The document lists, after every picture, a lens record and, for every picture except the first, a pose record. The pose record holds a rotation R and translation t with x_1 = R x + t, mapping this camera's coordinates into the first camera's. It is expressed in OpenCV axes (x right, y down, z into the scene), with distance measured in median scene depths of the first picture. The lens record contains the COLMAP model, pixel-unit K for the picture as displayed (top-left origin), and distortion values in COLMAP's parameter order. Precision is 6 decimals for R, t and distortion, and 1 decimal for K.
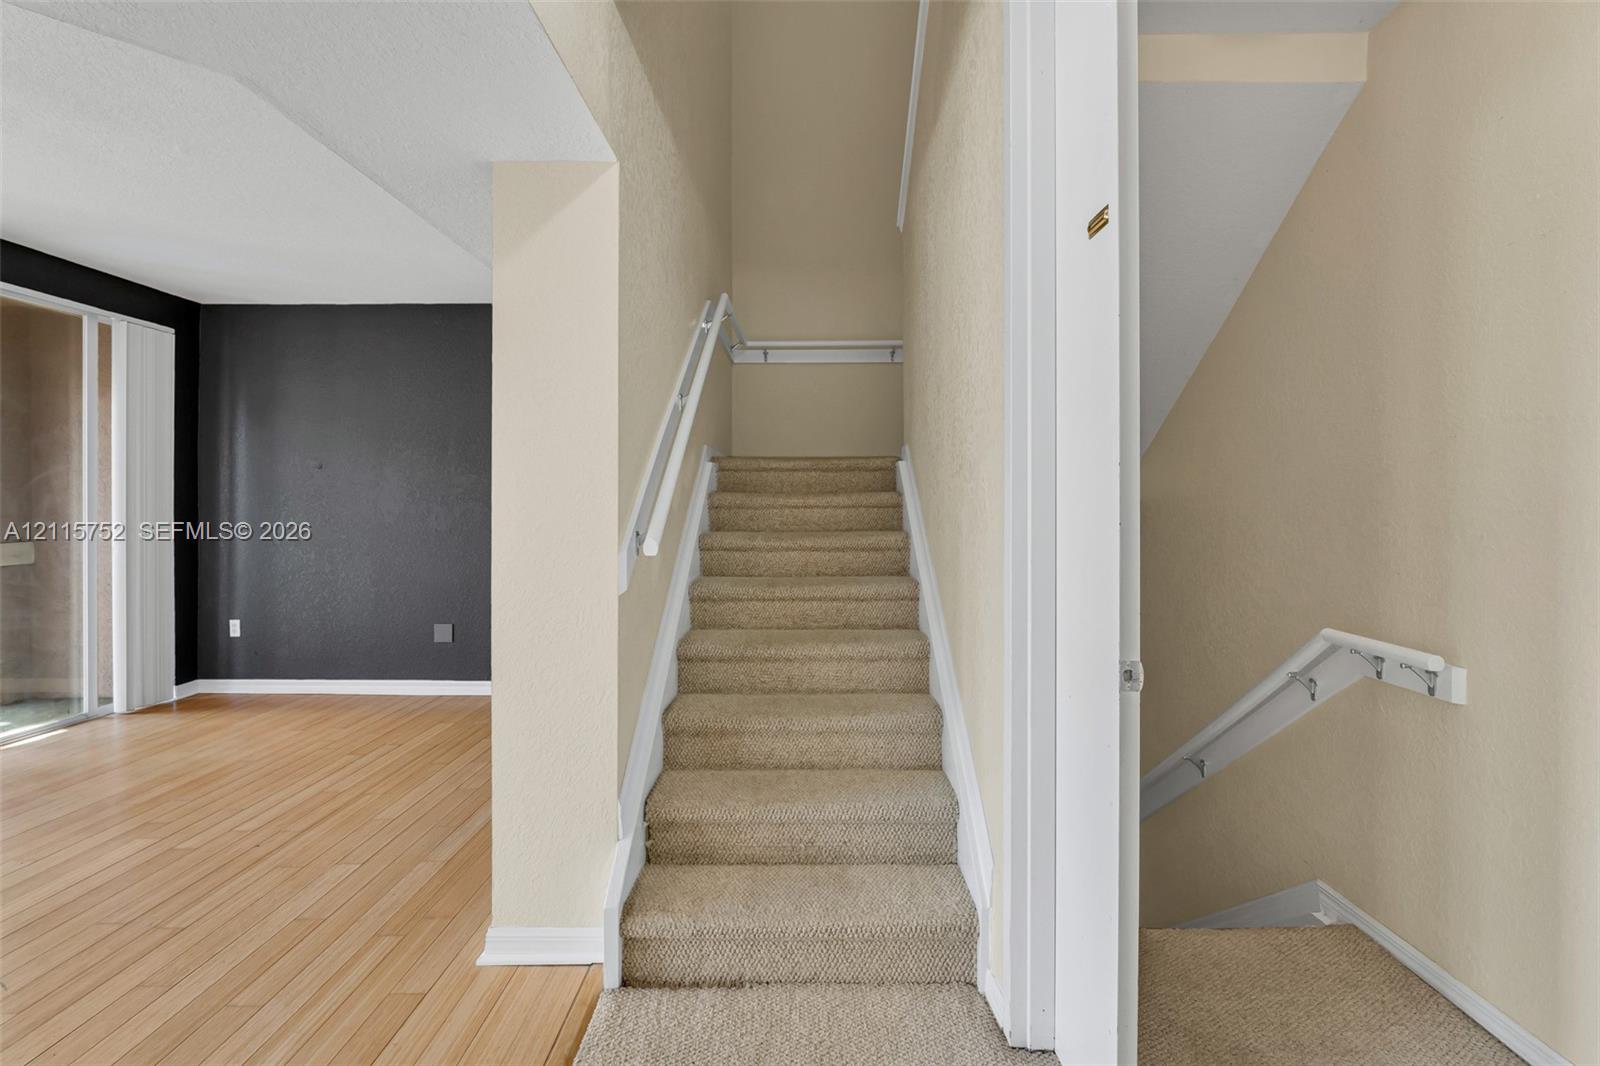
lens RADIAL K [[683.4, 0, 799.0], [0, 683.4, 507.7], [0, 0, 1]] dist [0.000476, 0.000192]
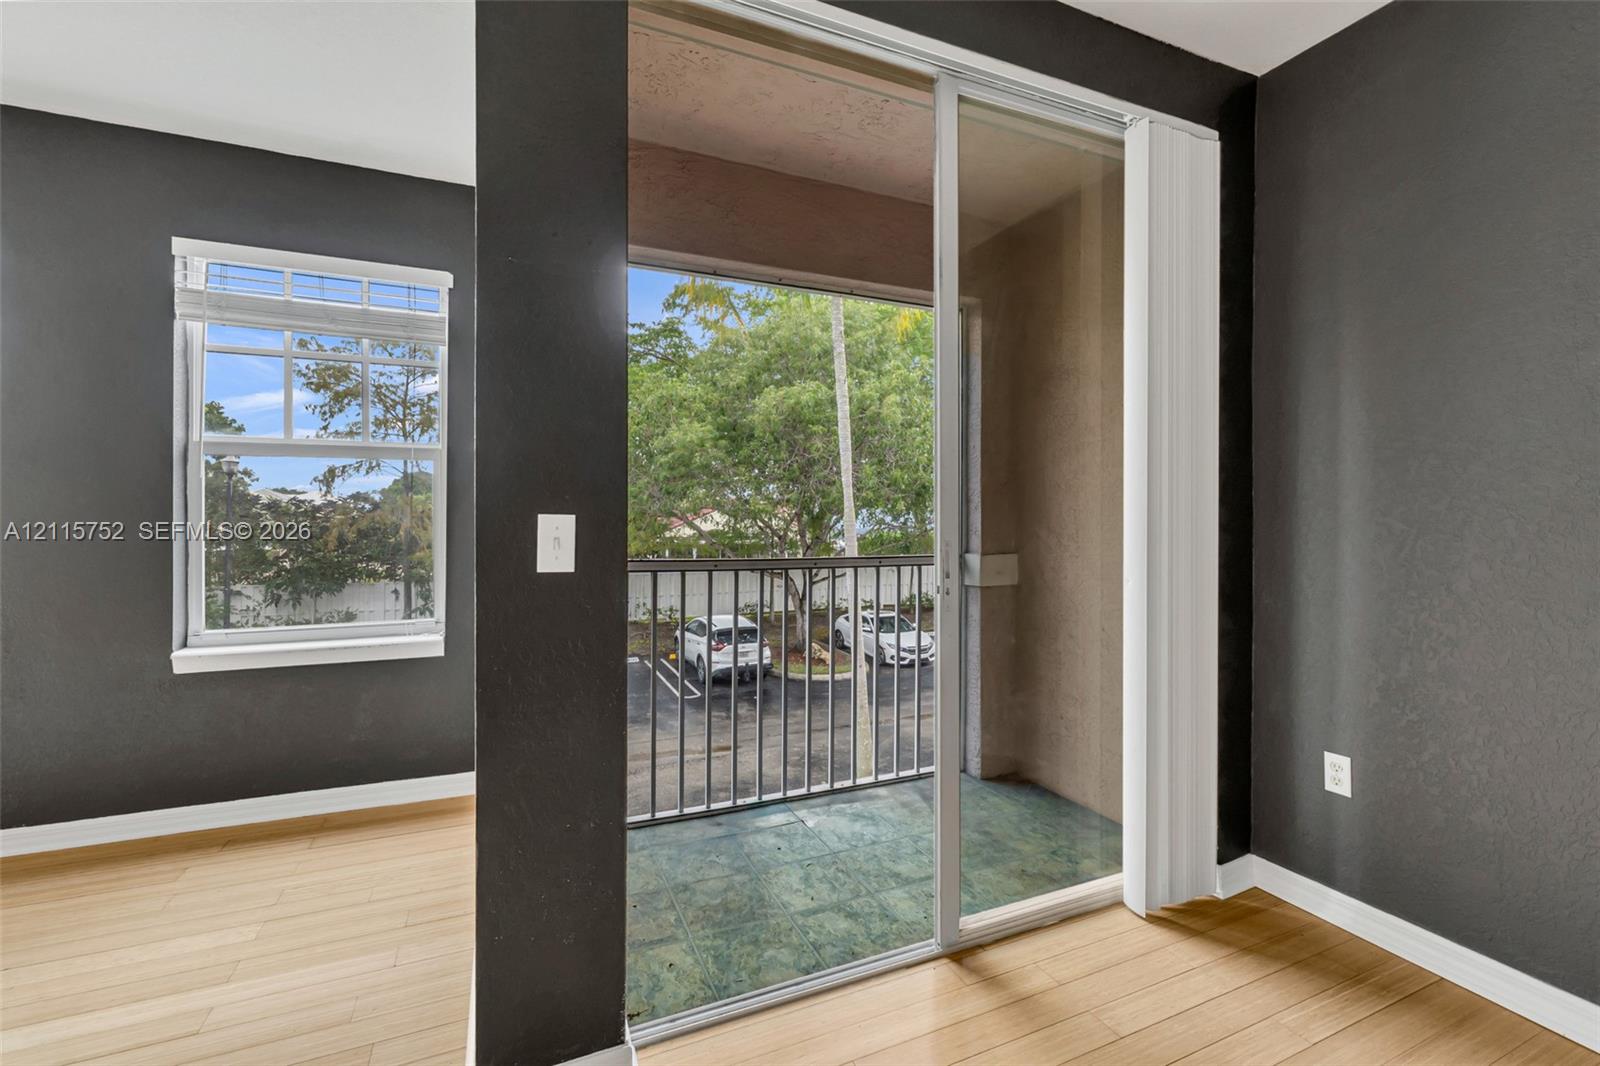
lens RADIAL K [[707.8, 0, 798.5], [0, 707.8, 520.8], [0, 0, 1]] dist [0.001426, 0.000116]
pose [[0.415606, 0.000271, -0.909545, -0.597450], [0.004183, 0.999989, 0.002209, 0.012453], [0.909535, -0.004722, 0.415600, 0.535642]]
